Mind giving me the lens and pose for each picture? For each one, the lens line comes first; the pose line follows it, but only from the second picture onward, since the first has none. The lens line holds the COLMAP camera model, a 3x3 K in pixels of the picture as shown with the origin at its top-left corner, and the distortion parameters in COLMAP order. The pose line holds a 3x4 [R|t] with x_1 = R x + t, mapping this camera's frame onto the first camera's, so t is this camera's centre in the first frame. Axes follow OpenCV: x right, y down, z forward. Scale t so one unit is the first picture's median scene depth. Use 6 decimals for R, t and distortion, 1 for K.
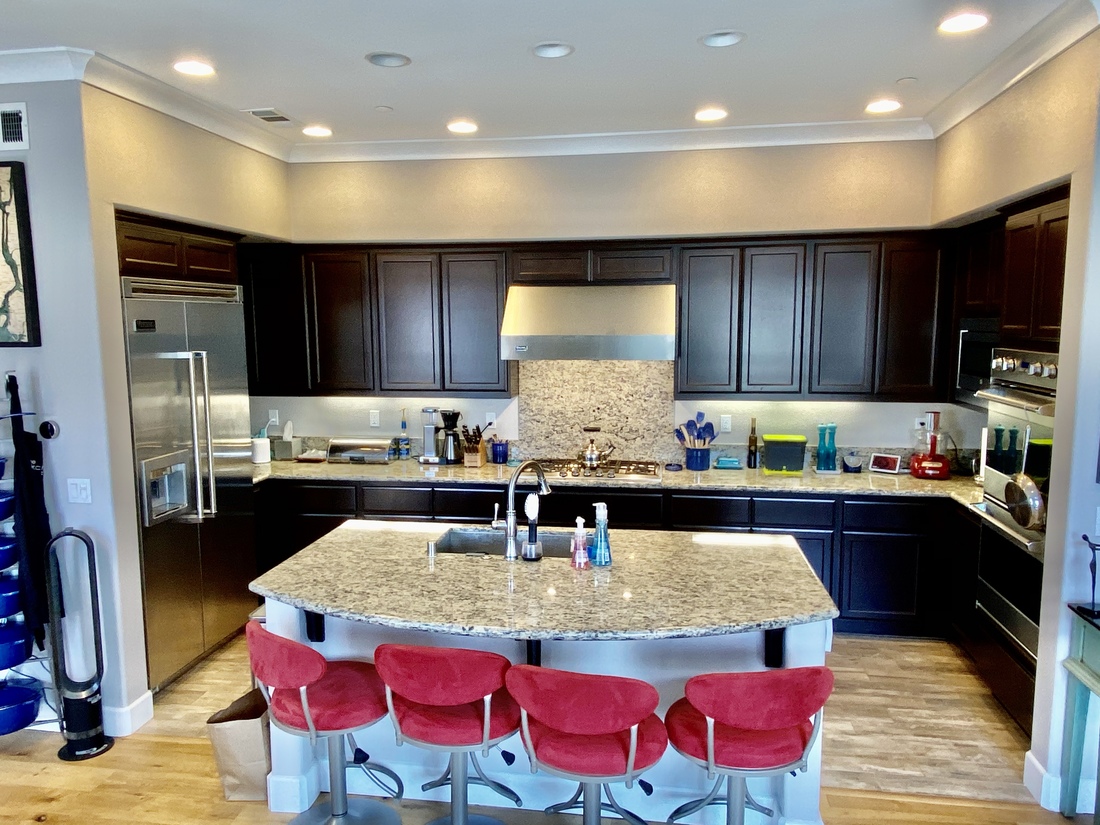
lens RADIAL K [[767.2, 0, 546.6], [0, 767.2, 423.8], [0, 0, 1]] dist [-0.001430, 0.000941]
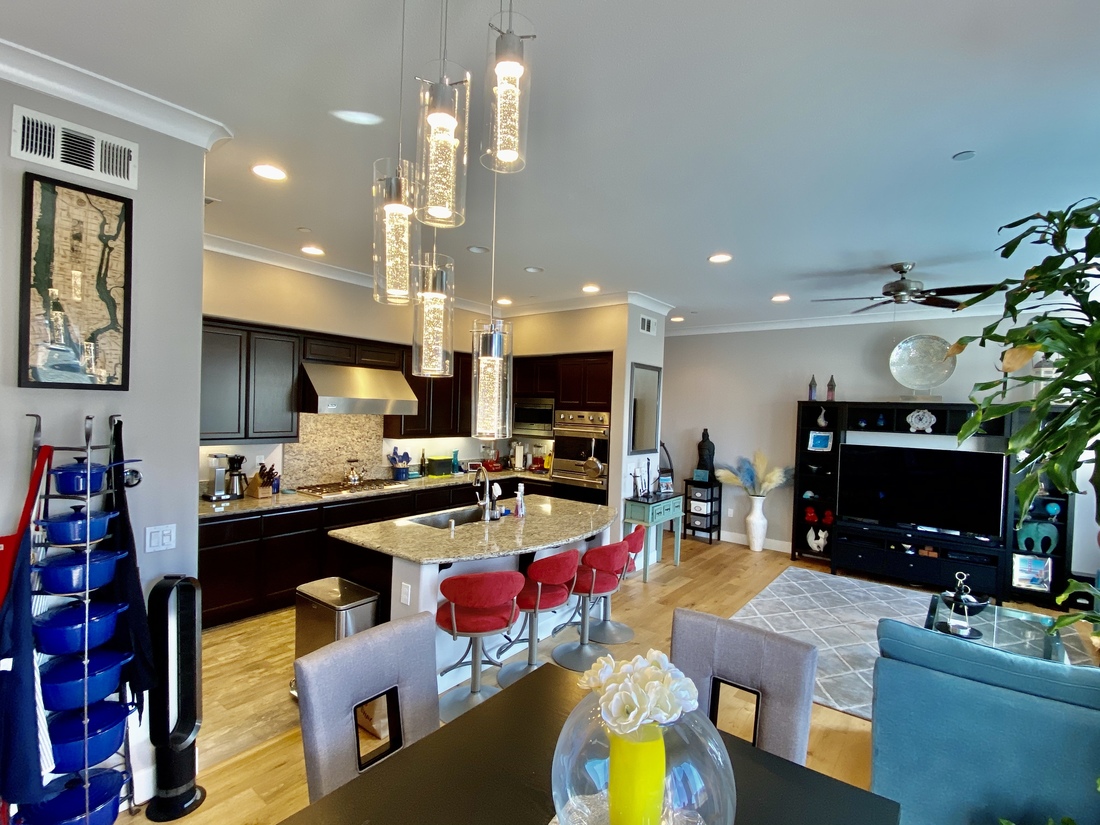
lens RADIAL K [[524.9, 0, 541.7], [0, 524.9, 412.4], [0, 0, 1]] dist [0.002320, -0.000362]
pose [[0.486859, 0.014110, 0.873366, -0.665298], [0.077880, 0.995186, -0.059492, 0.002987], [-0.870002, 0.096982, 0.483417, 0.166415]]
